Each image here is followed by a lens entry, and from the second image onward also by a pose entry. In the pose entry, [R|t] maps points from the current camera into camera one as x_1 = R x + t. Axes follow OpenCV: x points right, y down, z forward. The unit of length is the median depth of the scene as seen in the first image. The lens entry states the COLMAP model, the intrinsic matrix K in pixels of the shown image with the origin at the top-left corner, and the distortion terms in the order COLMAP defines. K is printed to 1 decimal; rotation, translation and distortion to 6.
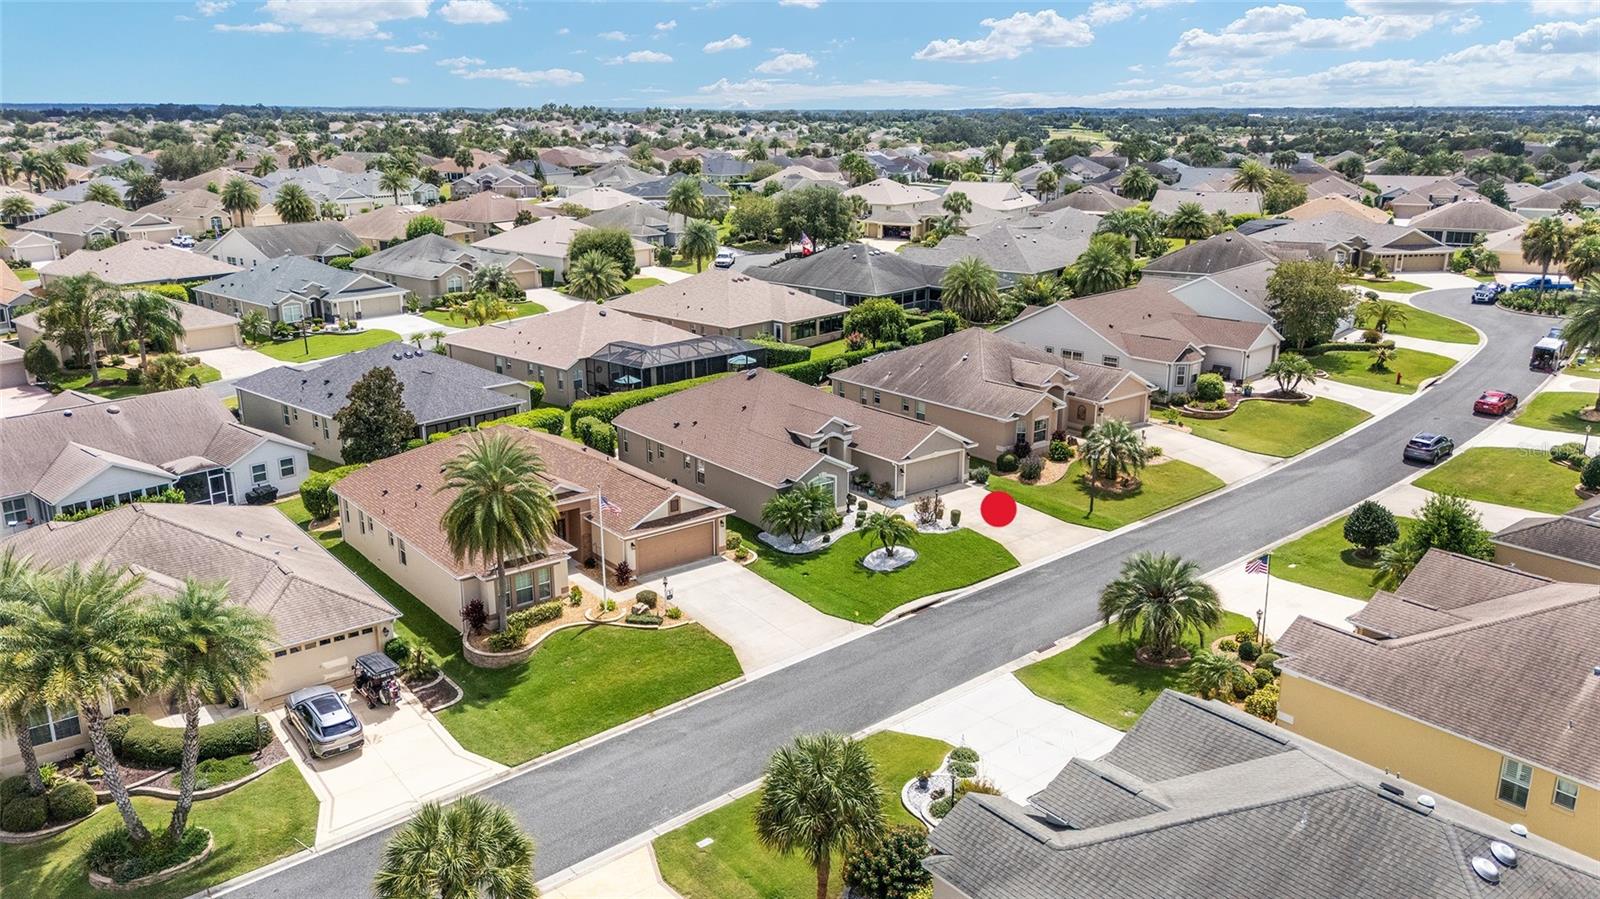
lens RADIAL K [[1160.4, 0, 800.0], [0, 1160.4, 449.5], [0, 0, 1]] dist [-0.002959, 0.127873]
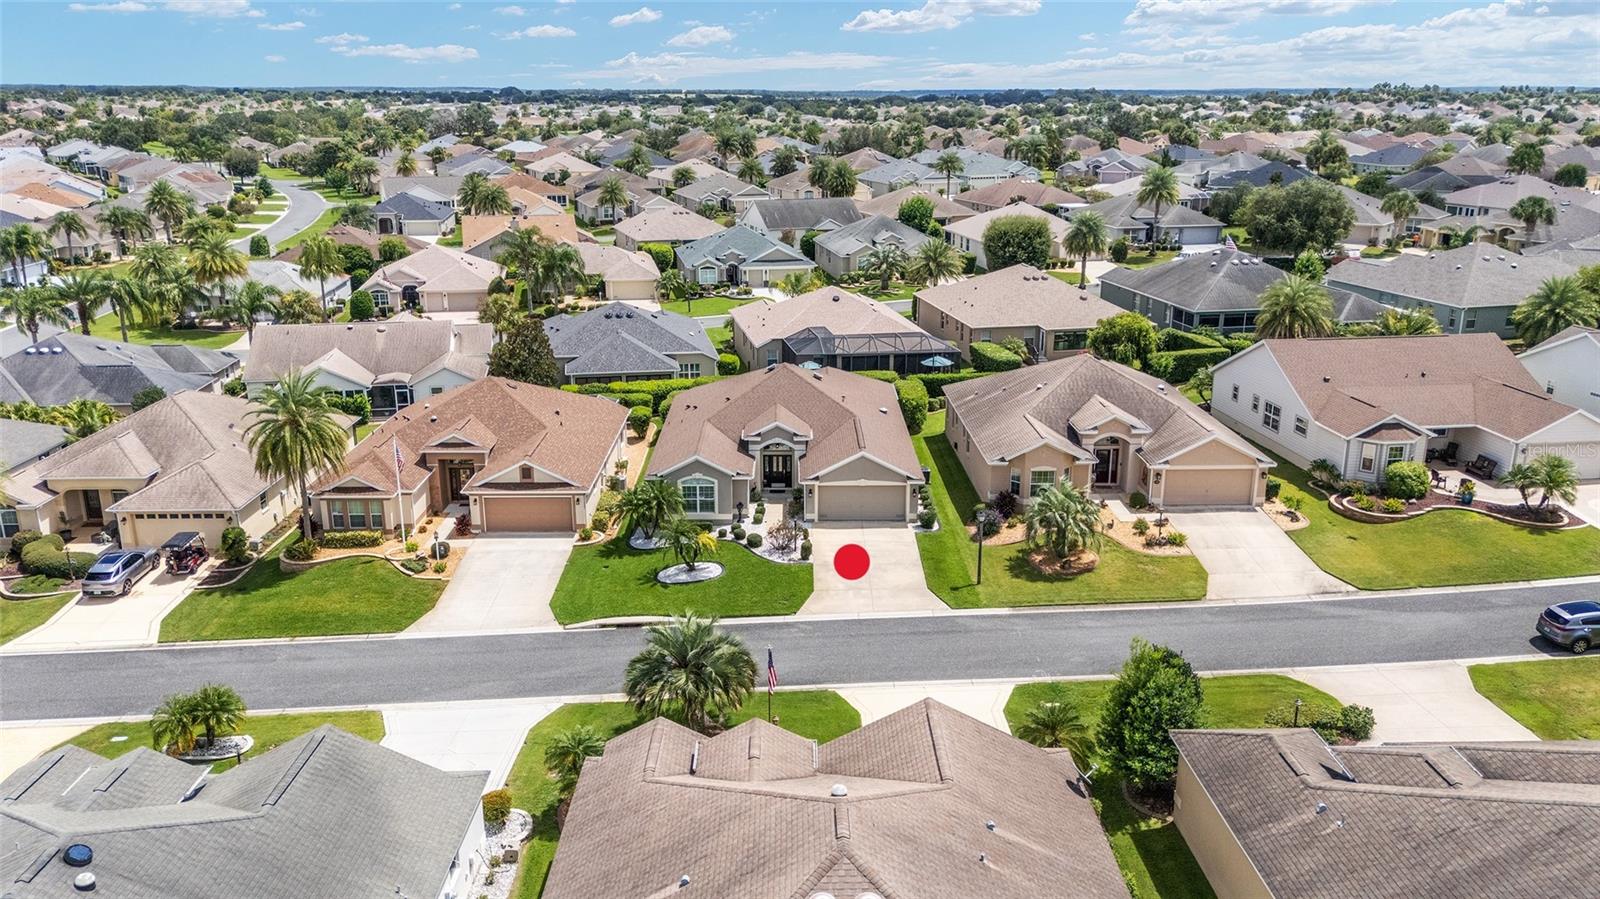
lens RADIAL K [[1206.9, 0, 800.0], [0, 1206.9, 449.5], [0, 0, 1]] dist [0.004712, 0.000206]
pose [[0.809822, 0.174170, -0.560226, 0.667879], [-0.174254, 0.983230, 0.053790, -0.069186], [0.560200, 0.054061, 0.826592, 0.253676]]
